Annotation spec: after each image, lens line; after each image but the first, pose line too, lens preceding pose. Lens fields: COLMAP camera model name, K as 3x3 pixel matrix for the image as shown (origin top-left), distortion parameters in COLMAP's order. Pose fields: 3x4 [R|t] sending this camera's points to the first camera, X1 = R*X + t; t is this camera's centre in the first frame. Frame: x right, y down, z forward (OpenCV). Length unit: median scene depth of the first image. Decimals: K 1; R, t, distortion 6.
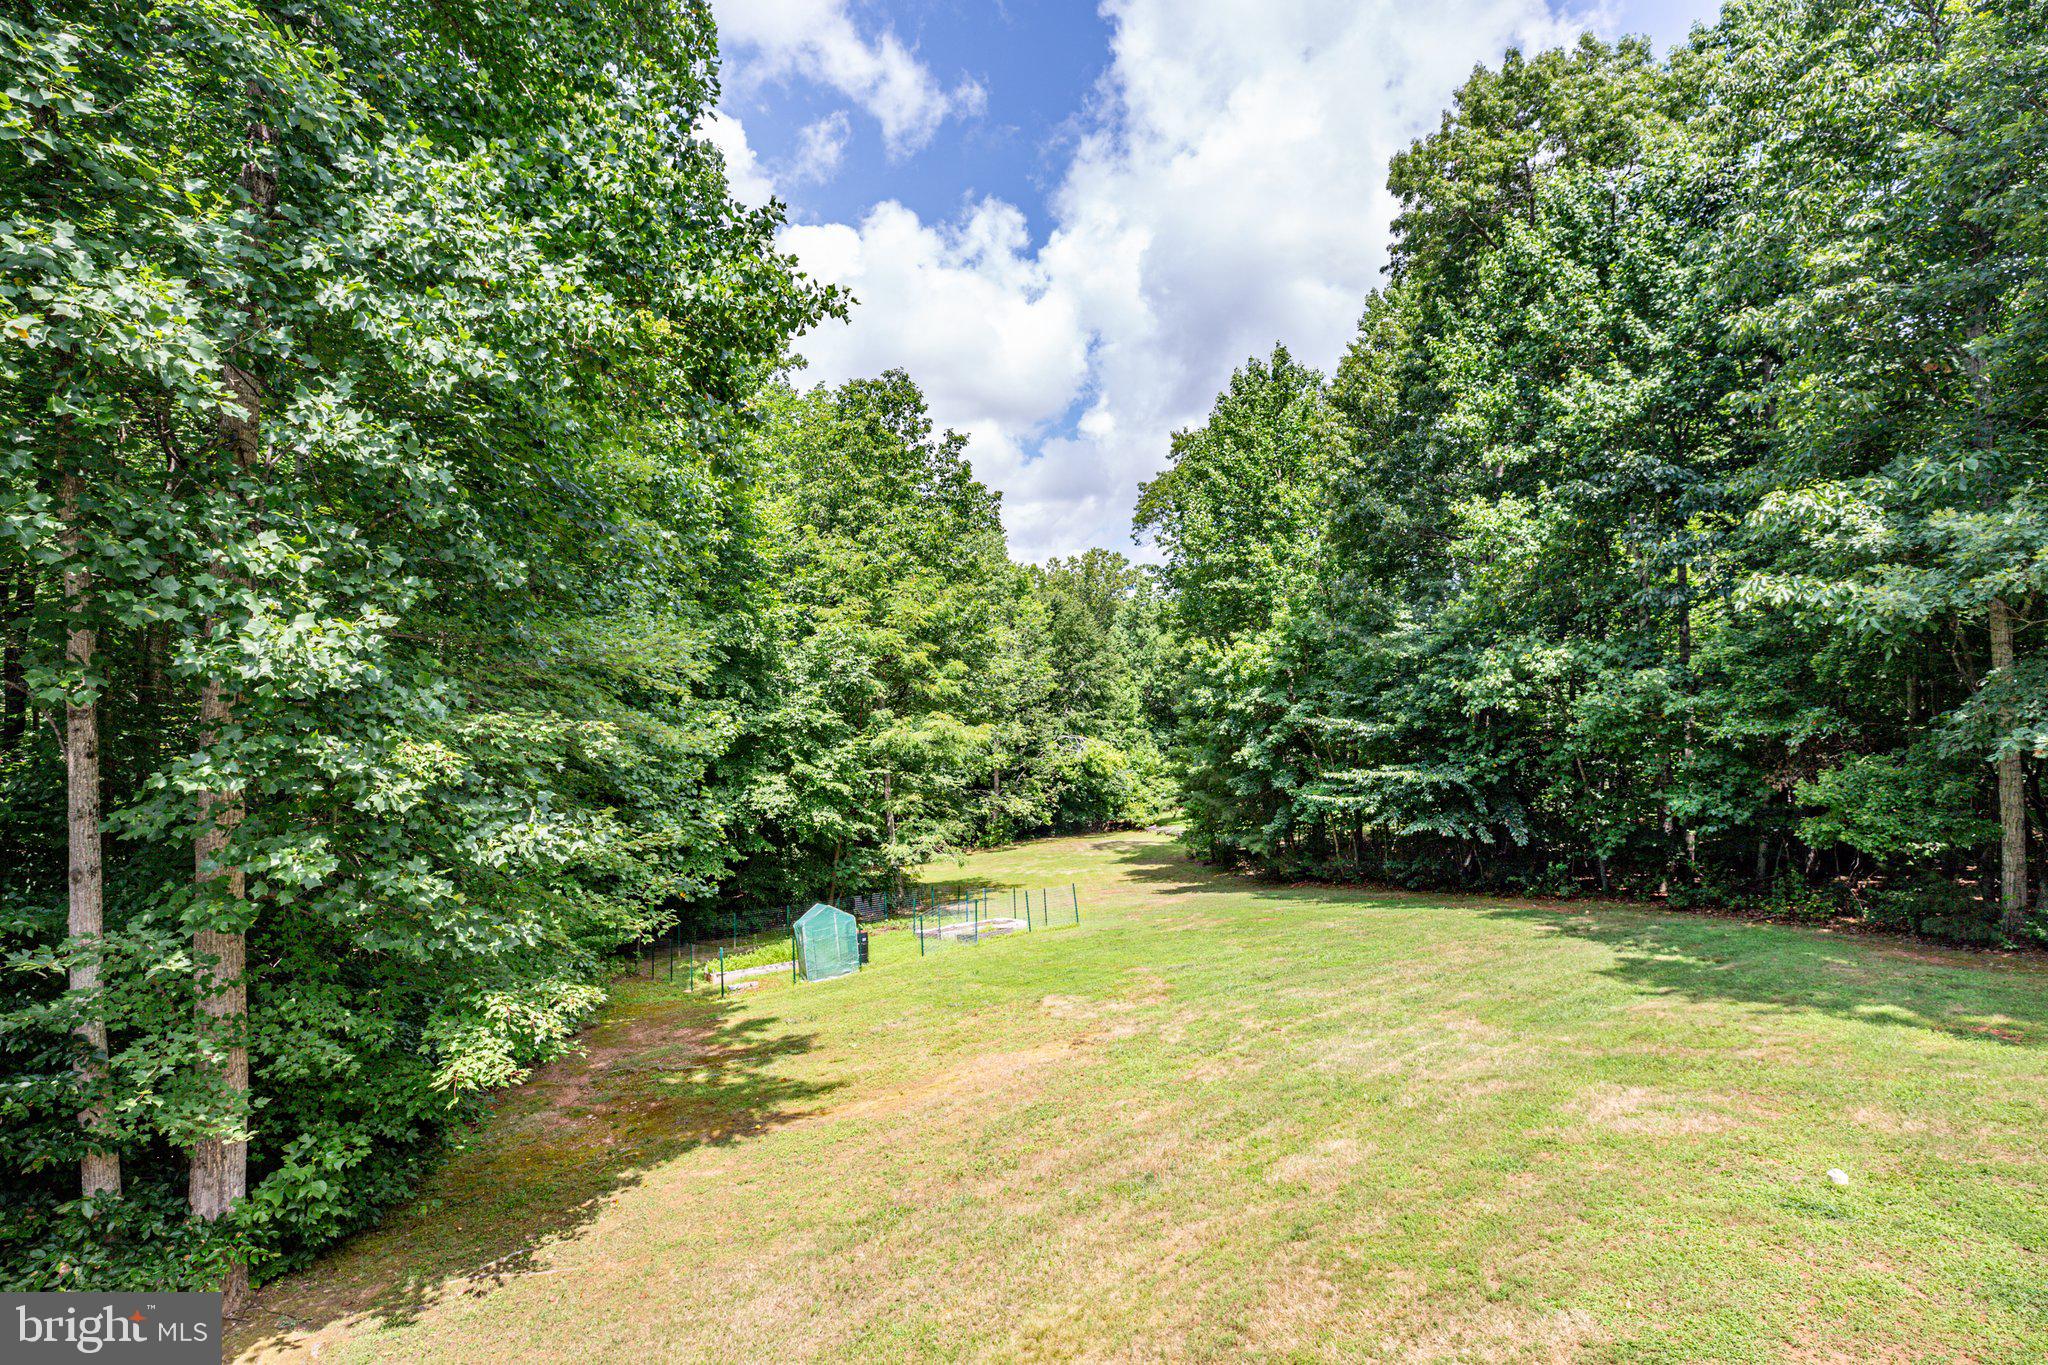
lens RADIAL K [[1069.4, 0, 1031.5], [0, 1069.4, 678.2], [0, 0, 1]] dist [-0.003176, 0.007338]
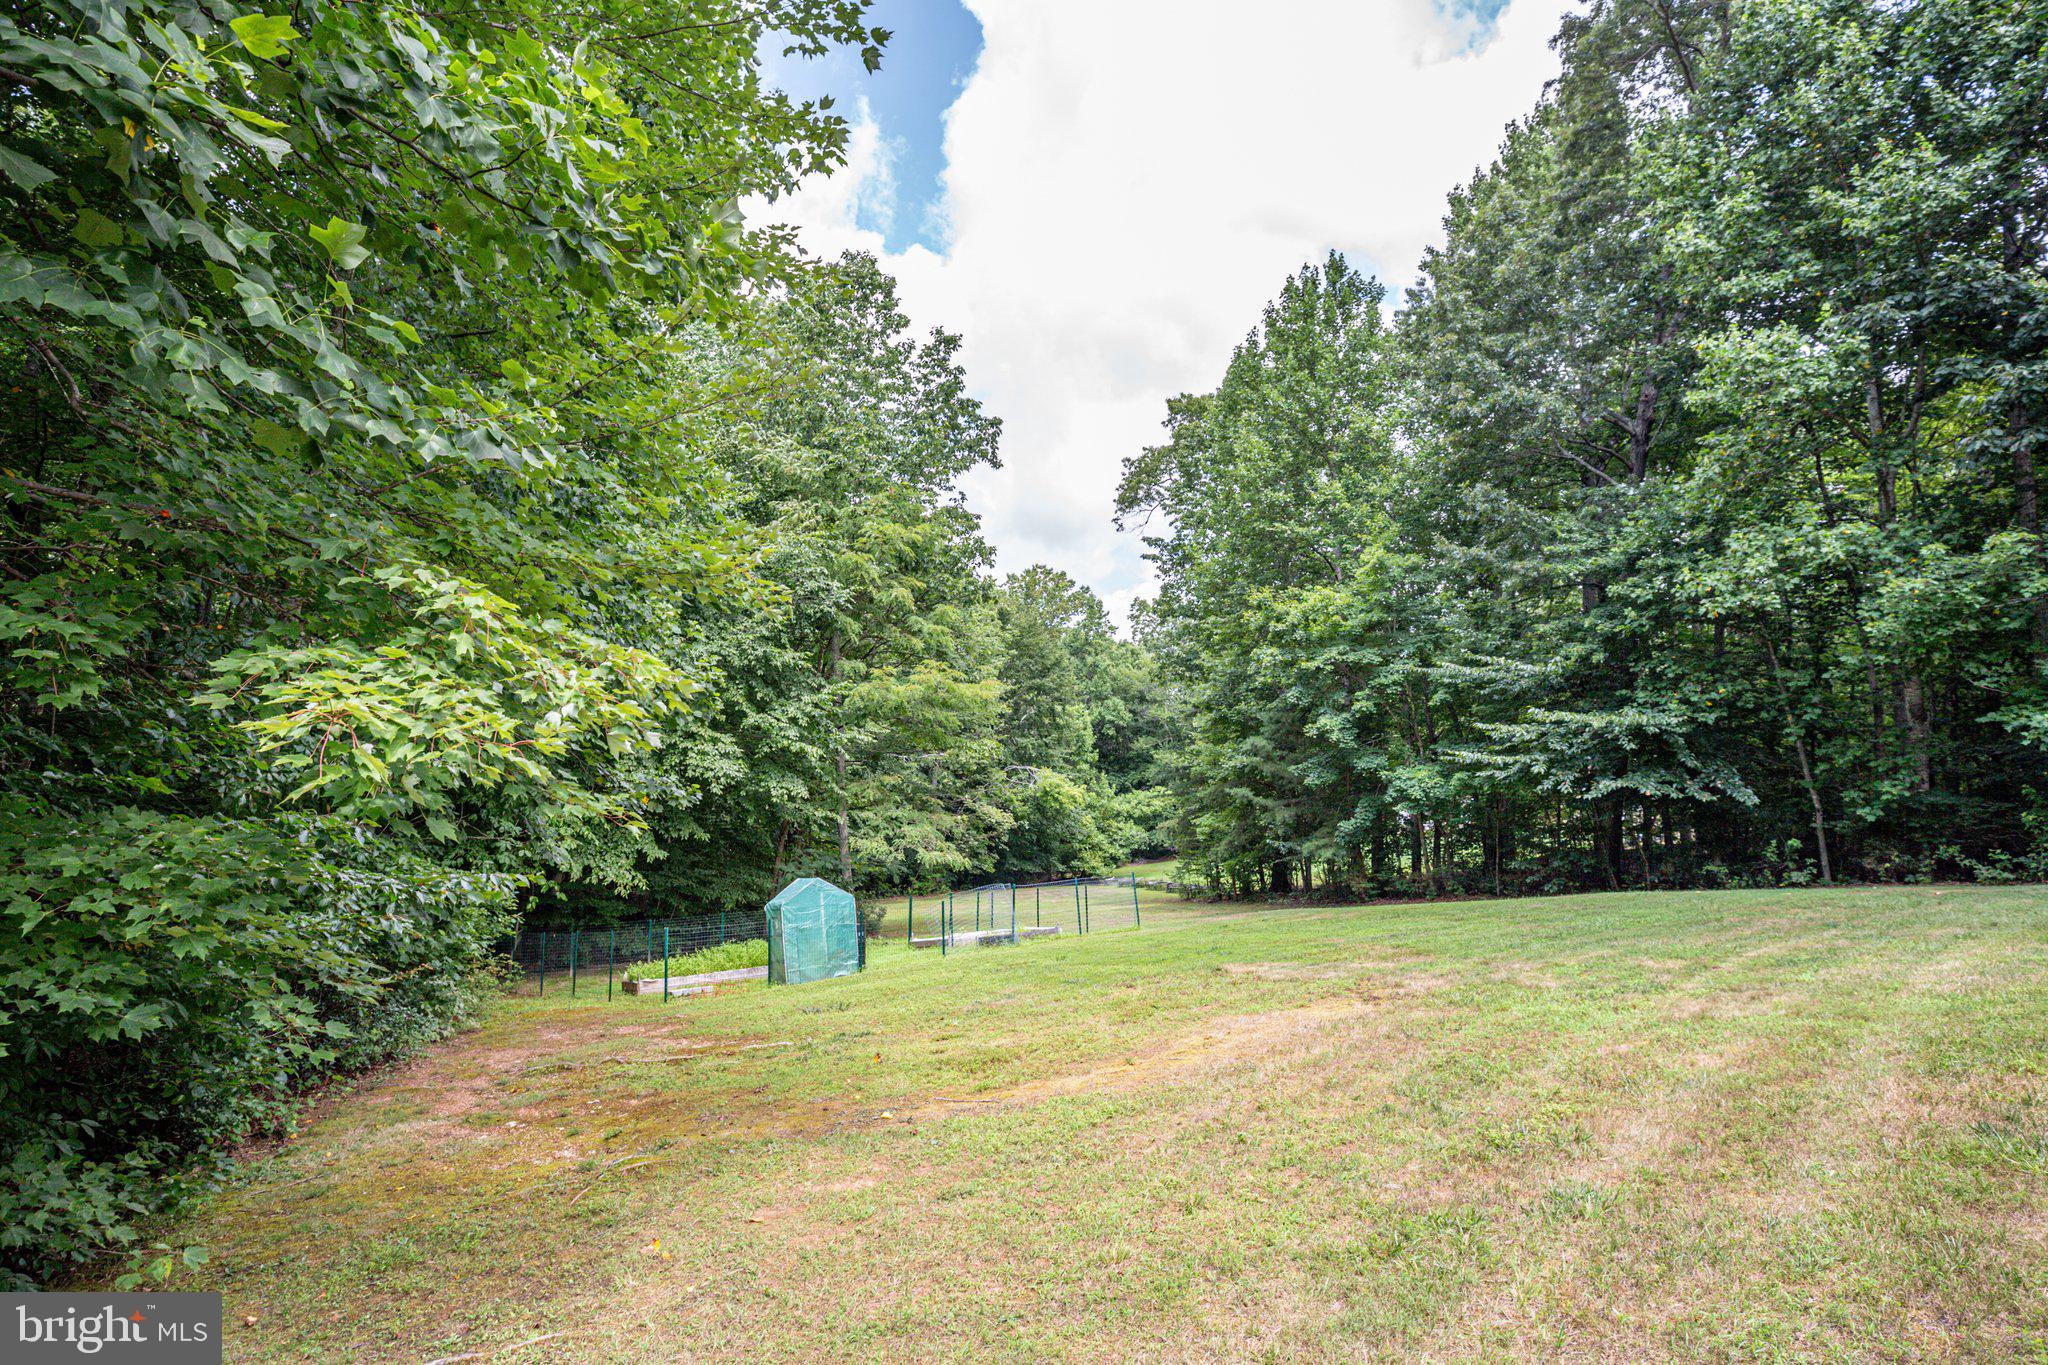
lens RADIAL K [[1185.6, 0, 1058.2], [0, 1185.6, 691.0], [0, 0, 1]] dist [-0.011000, 0.003978]
pose [[0.994354, 0.026819, 0.102670, -0.116441], [-0.022704, 0.998900, -0.041040, 0.116581], [-0.103658, 0.038477, 0.993869, 0.209375]]
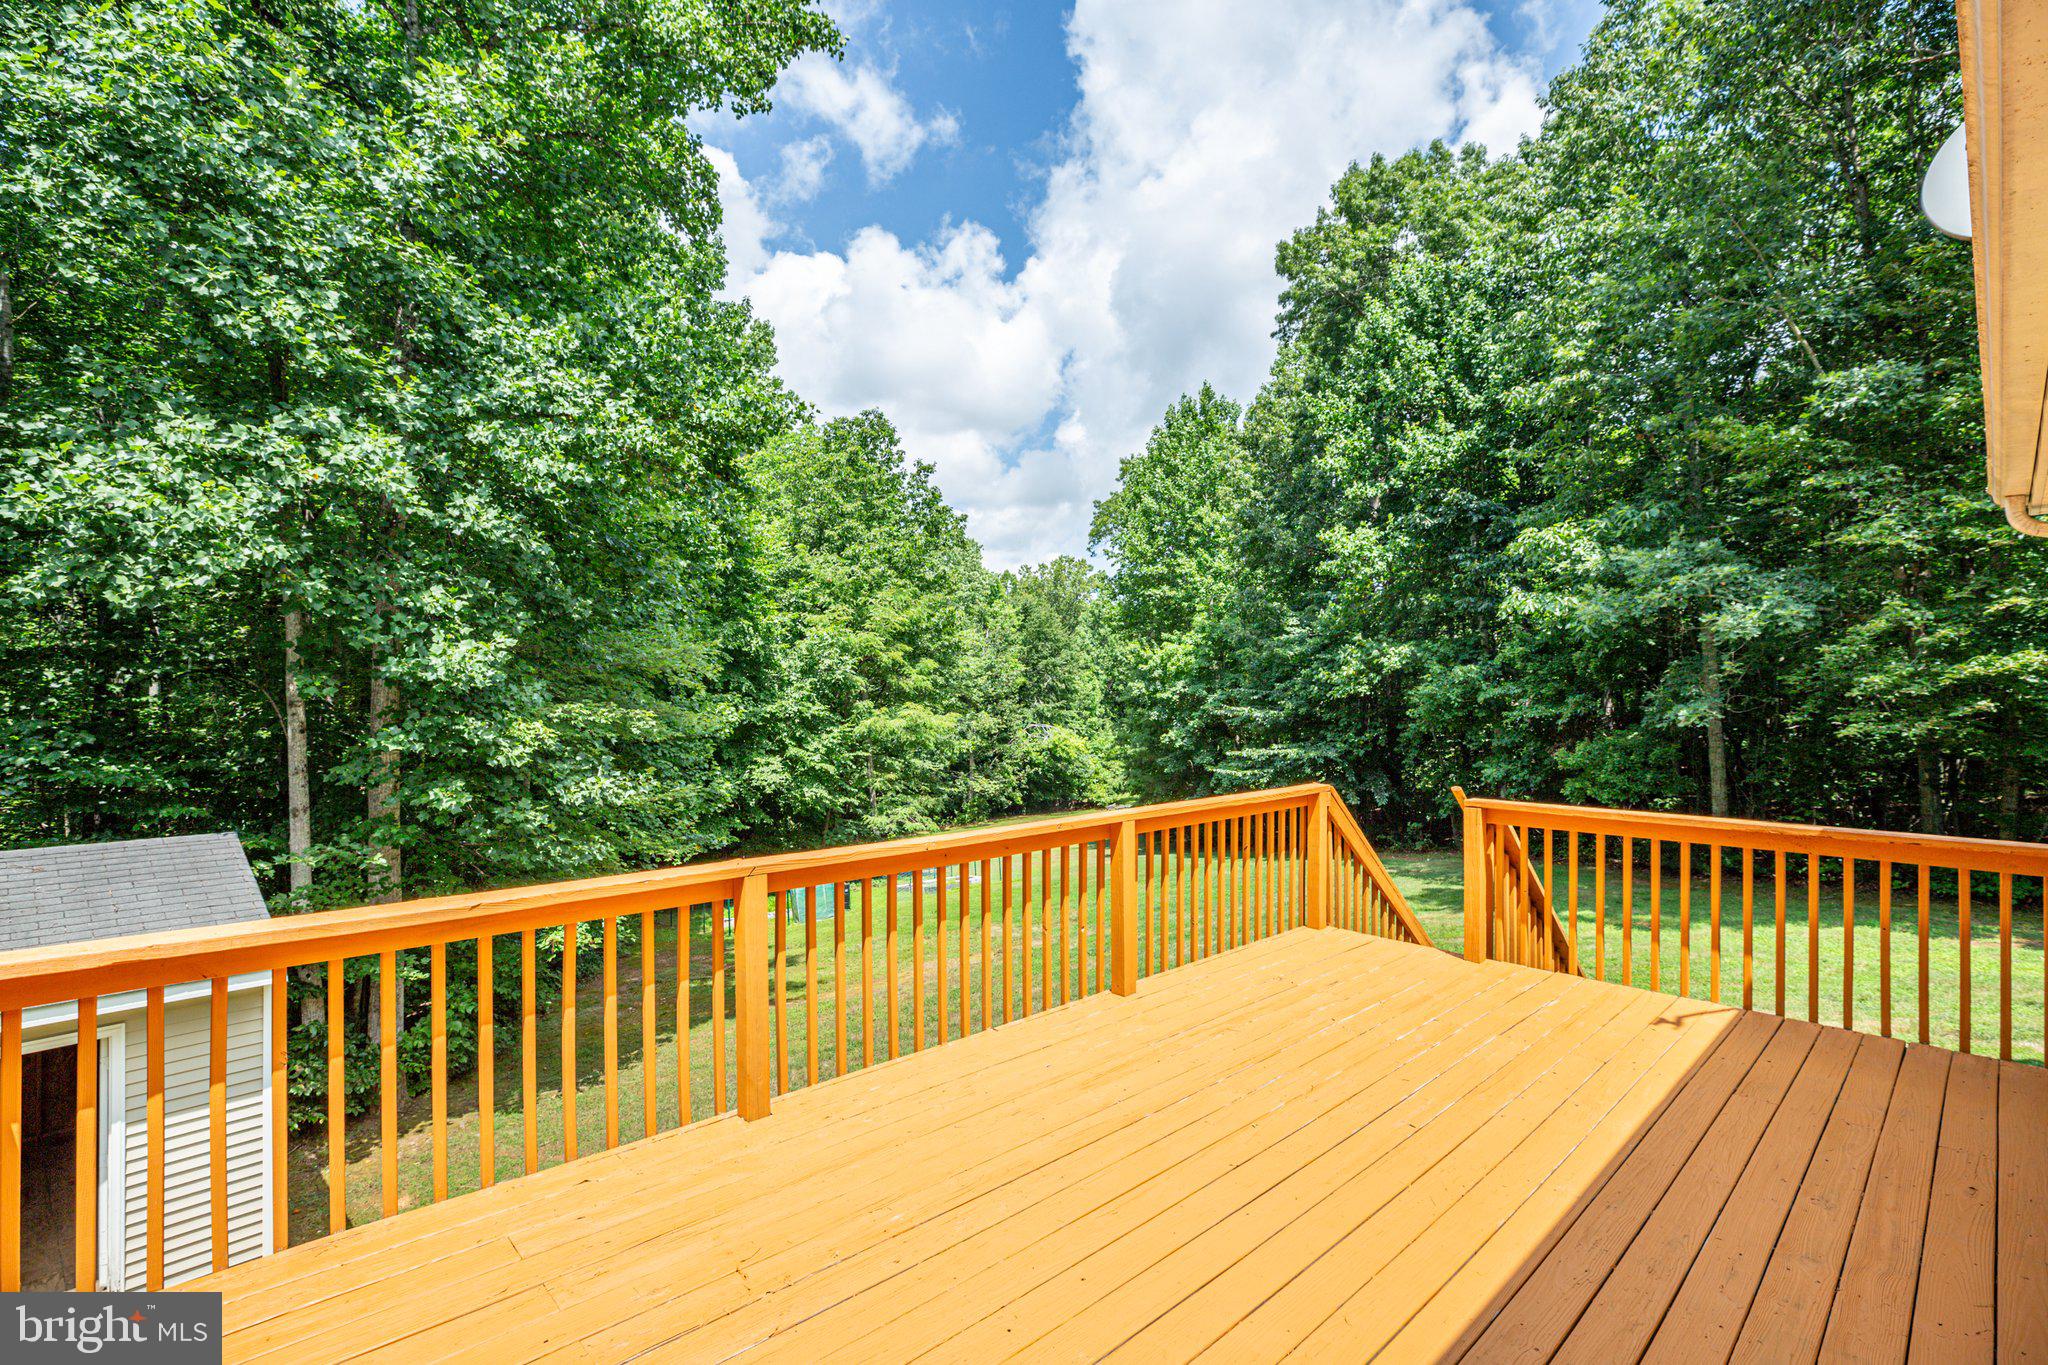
lens RADIAL K [[988.7, 0, 1030.7], [0, 988.7, 685.6], [0, 0, 1]] dist [-0.001106, 0.009713]
pose [[0.999804, -0.006317, 0.018753, 0.033712], [0.006081, 0.999902, 0.012579, -0.000946], [-0.018830, -0.012463, 0.999745, -0.124916]]
